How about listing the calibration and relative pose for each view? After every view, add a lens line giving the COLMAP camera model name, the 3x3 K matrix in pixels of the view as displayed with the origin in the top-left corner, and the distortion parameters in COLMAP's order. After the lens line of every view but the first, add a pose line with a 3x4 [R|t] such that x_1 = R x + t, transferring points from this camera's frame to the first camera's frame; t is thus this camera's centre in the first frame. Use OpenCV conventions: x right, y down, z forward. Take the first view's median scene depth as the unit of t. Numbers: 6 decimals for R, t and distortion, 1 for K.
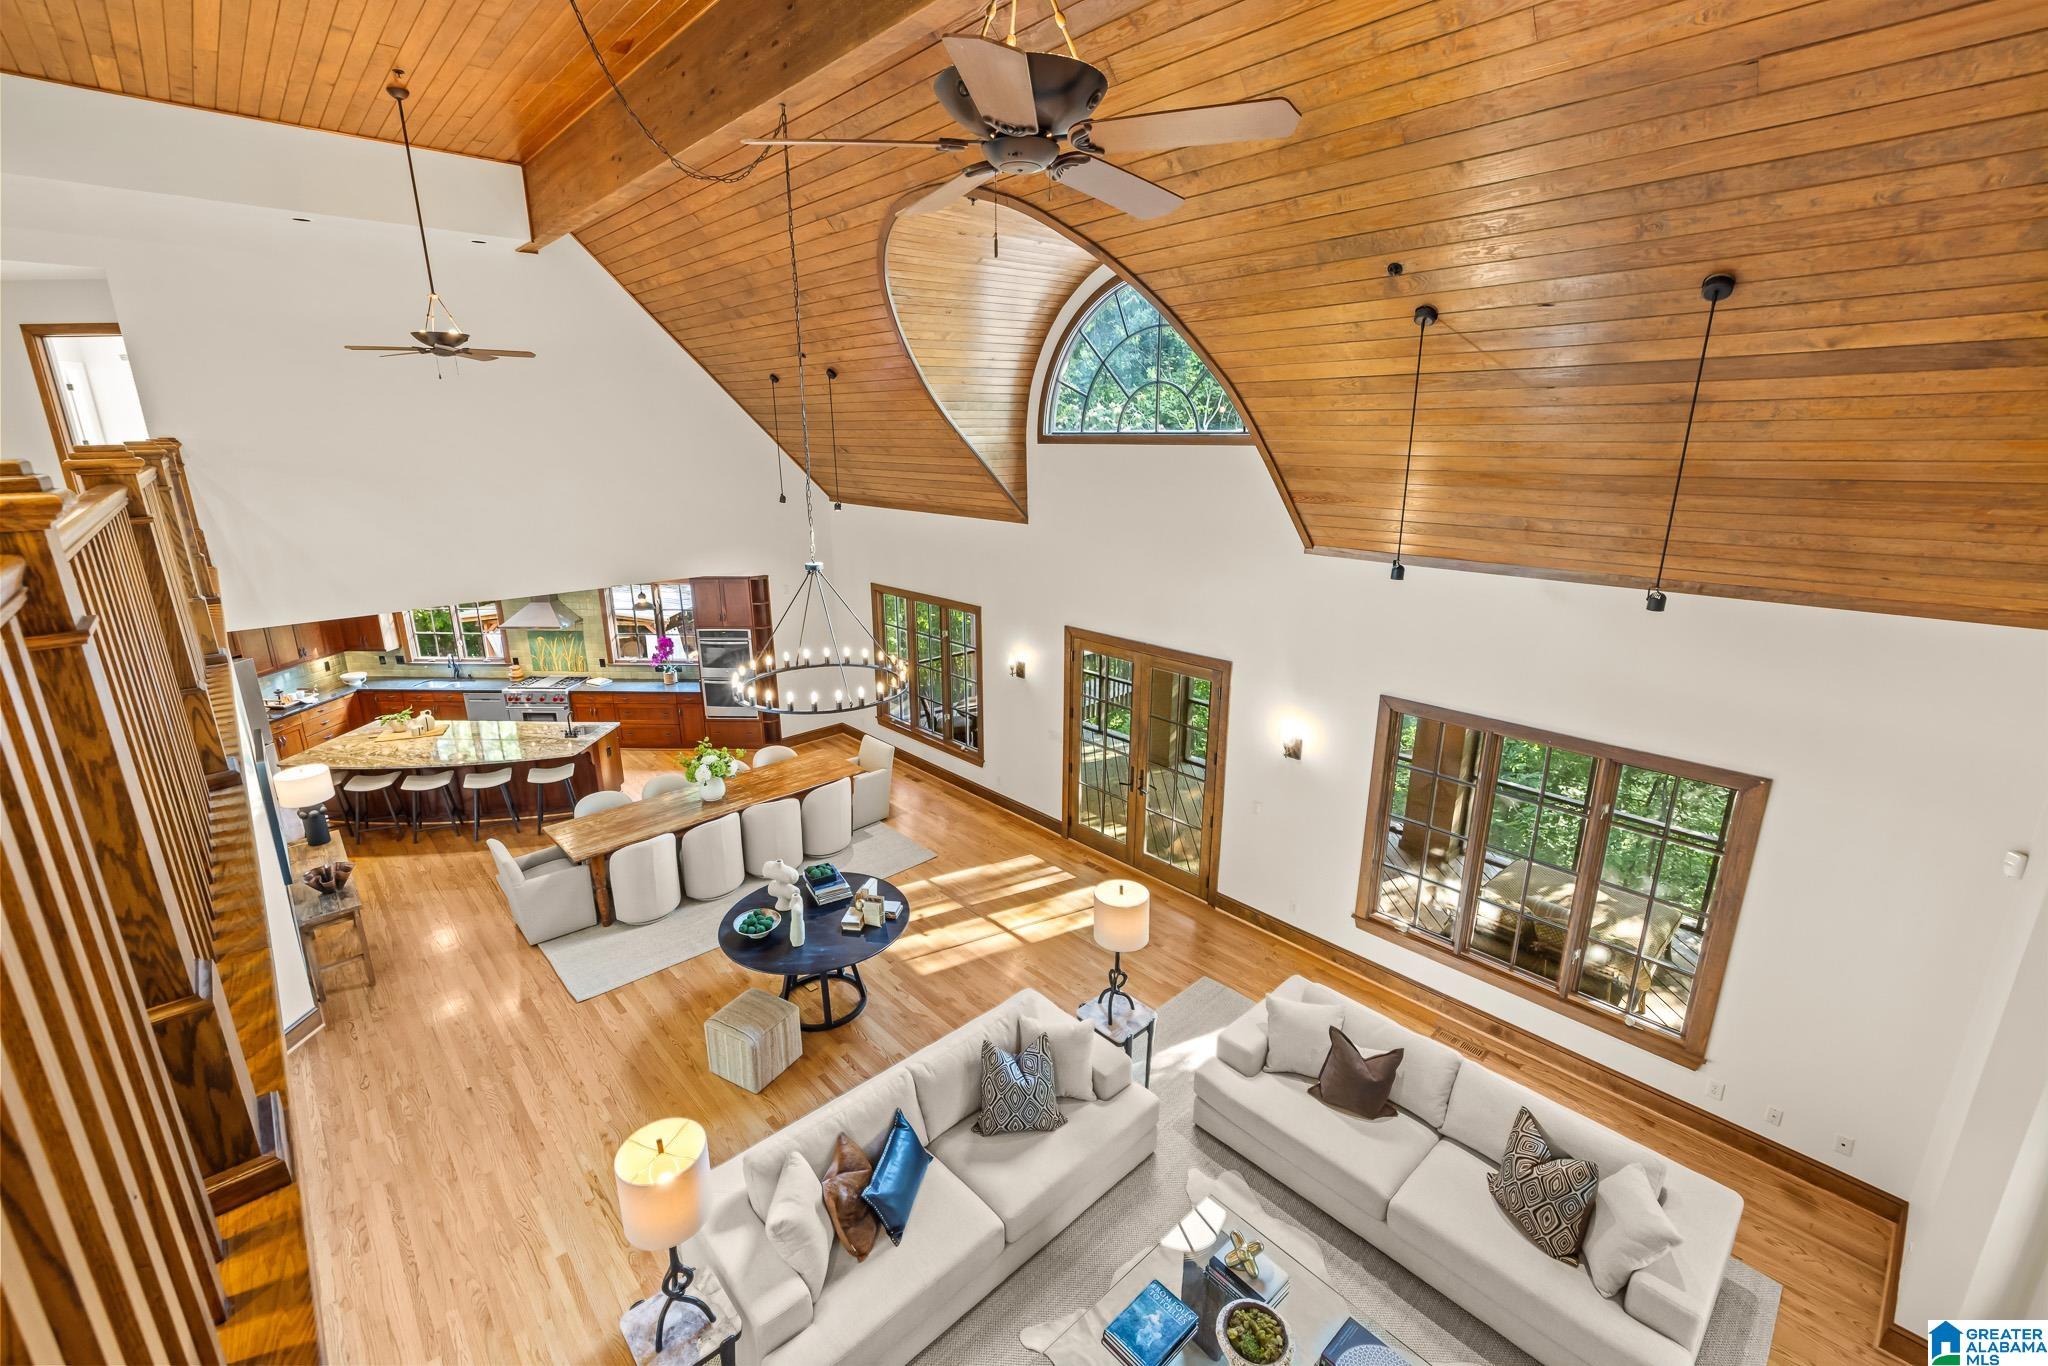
lens RADIAL K [[871.9, 0, 1024.0], [0, 871.9, 683.0], [0, 0, 1]] dist [-0.001382, -0.000081]
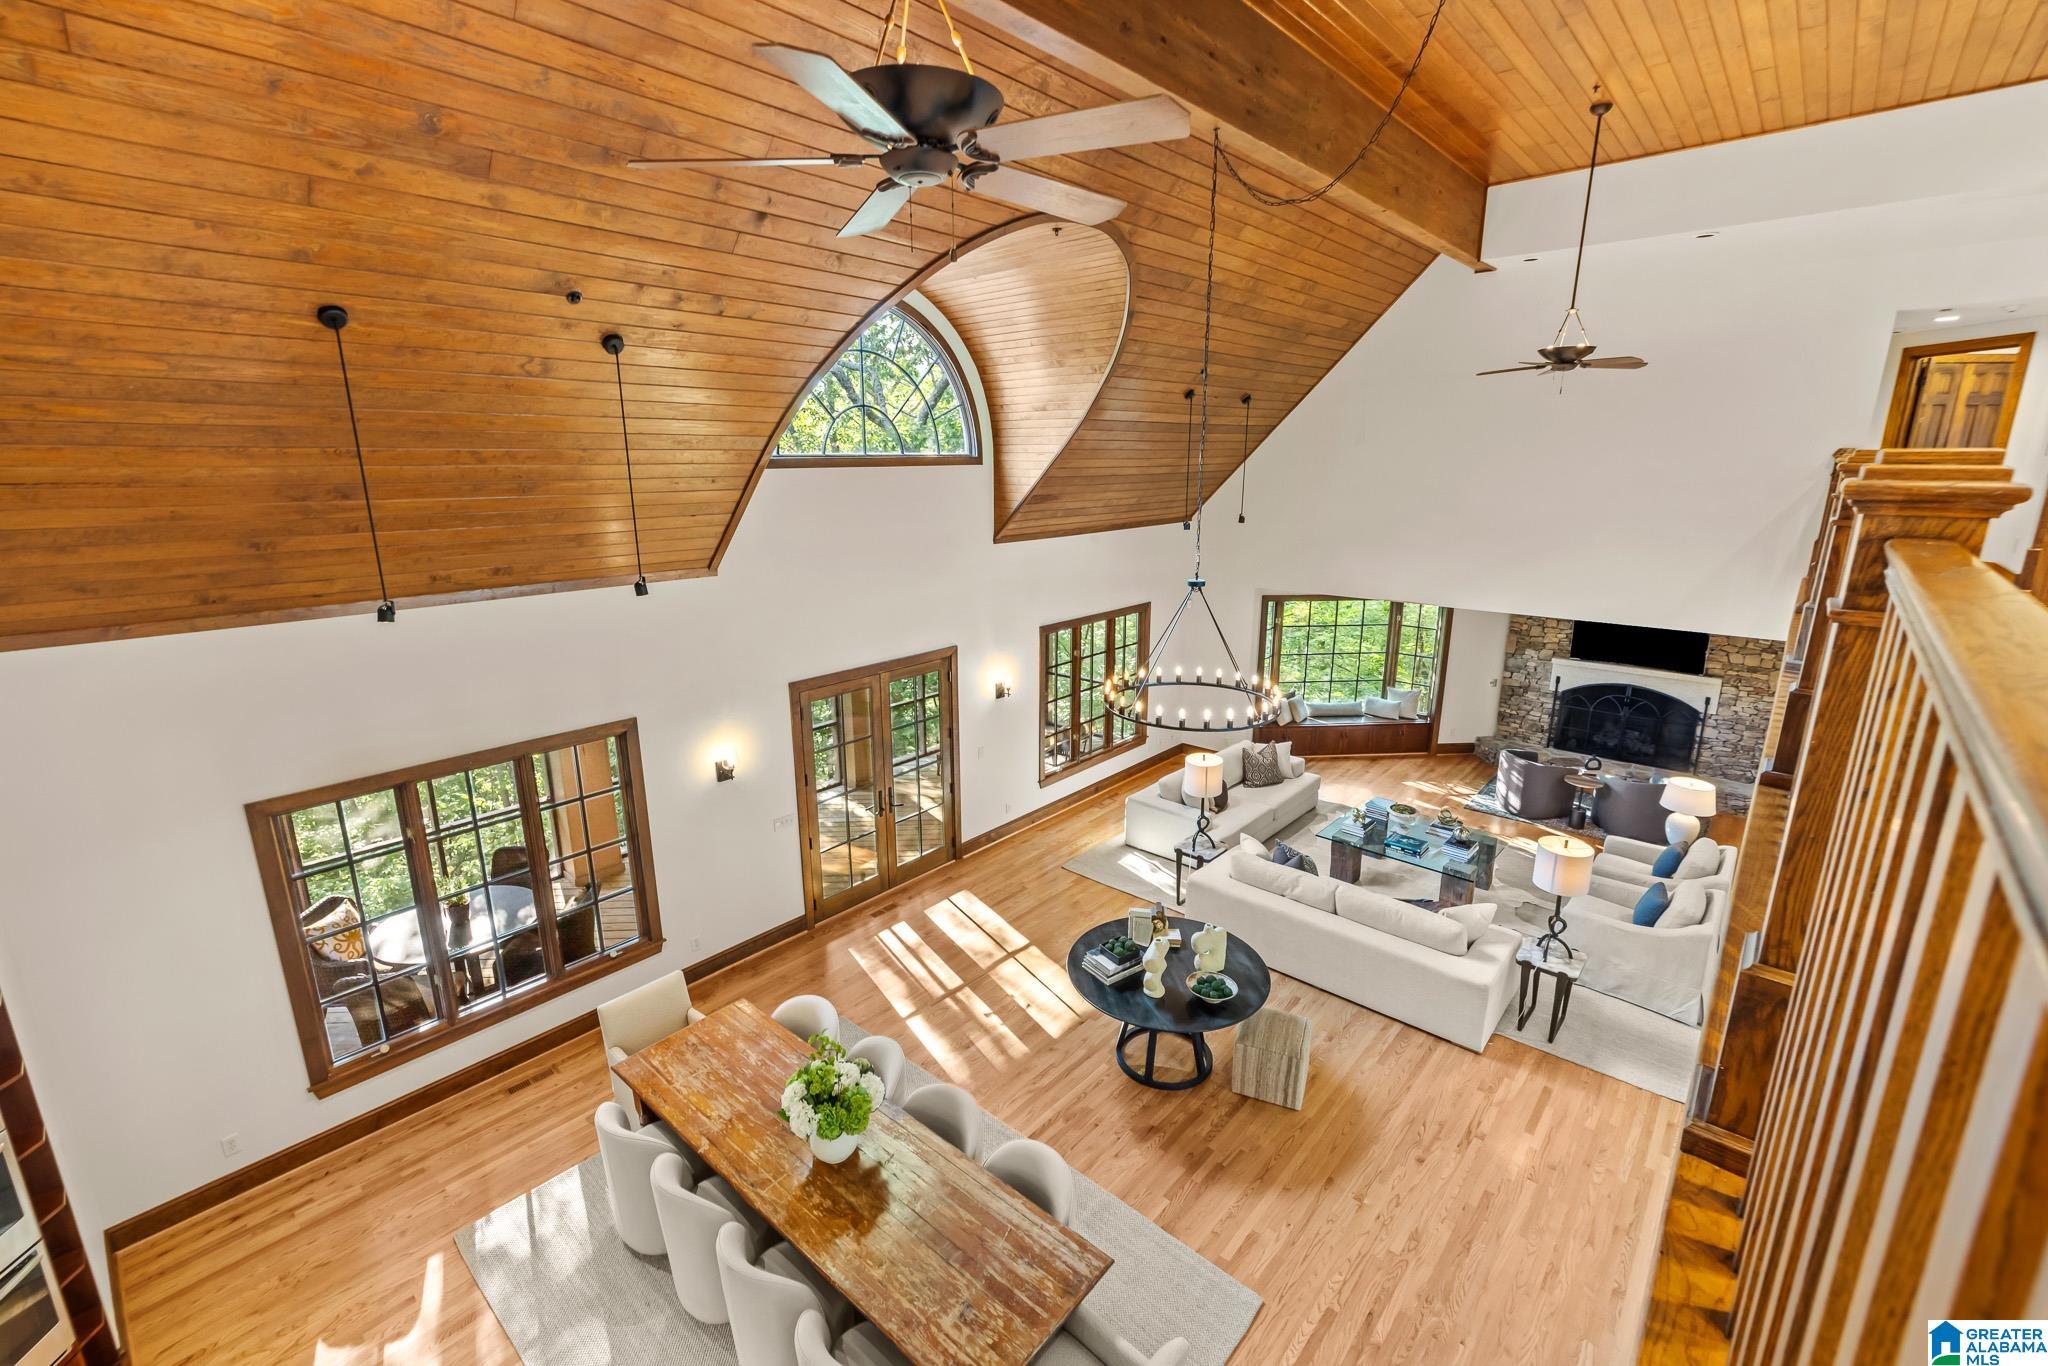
lens RADIAL K [[871.9, 0, 1024.0], [0, 871.9, 683.0], [0, 0, 1]] dist [-0.001382, -0.000081]
pose [[-0.111860, -0.253963, 0.960724, -0.999392], [0.270942, 0.922367, 0.275370, -0.300970], [-0.956074, 0.291104, -0.034366, 1.040266]]
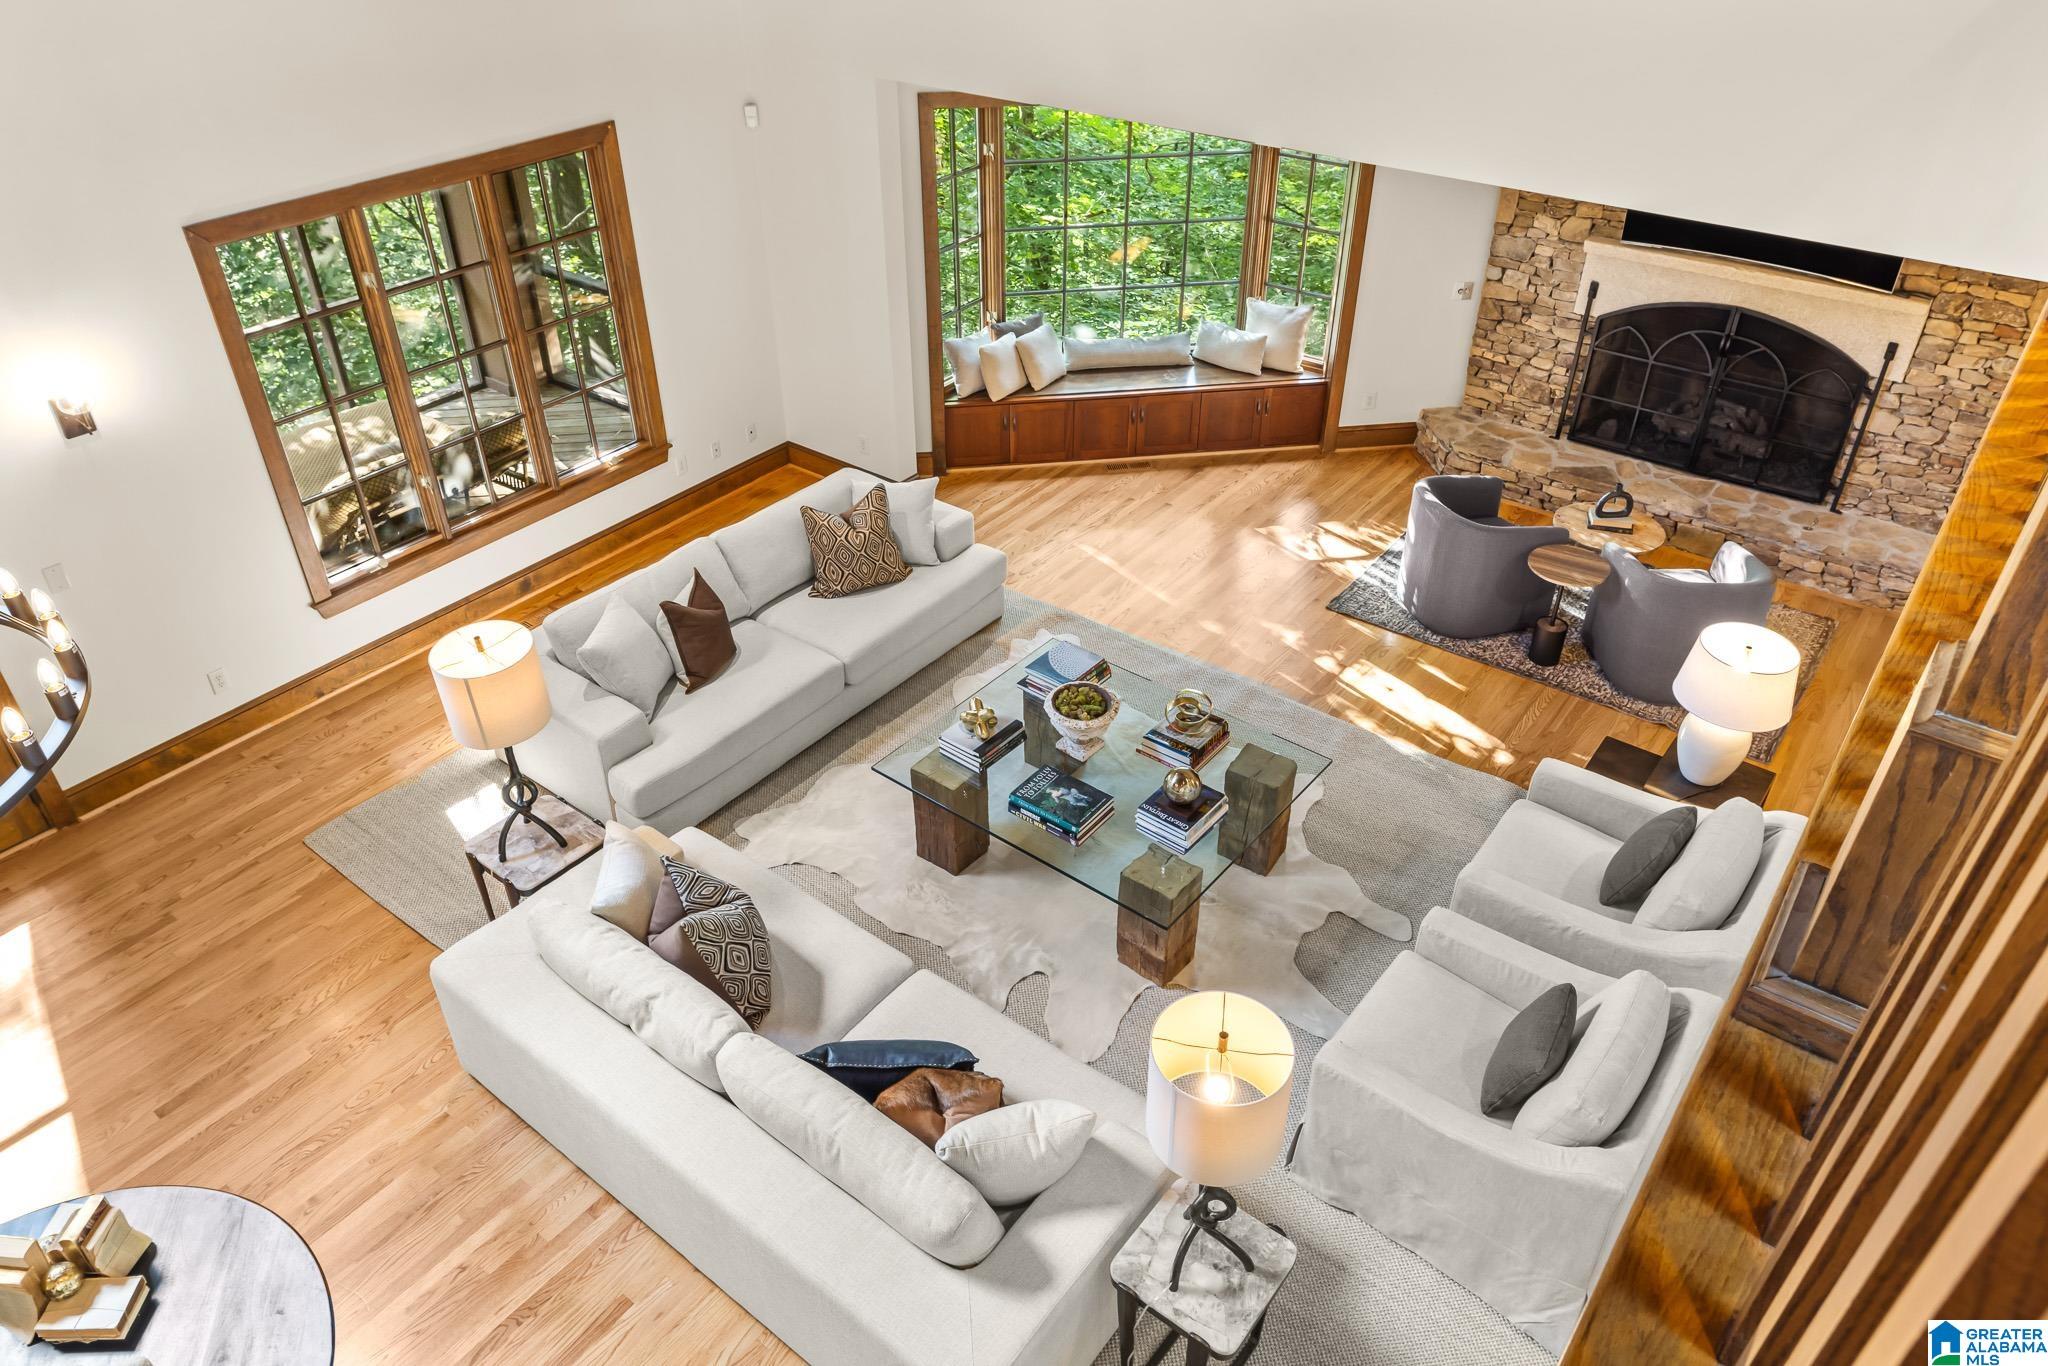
lens RADIAL K [[1393.3, 0, 1024.0], [0, 1393.3, 683.0], [0, 0, 1]] dist [0.006266, 0.004174]
pose [[-0.187536, -0.571579, 0.798829, -0.541927], [0.261822, 0.754747, 0.601504, -0.154857], [-0.946720, 0.321954, 0.008110, 0.540417]]
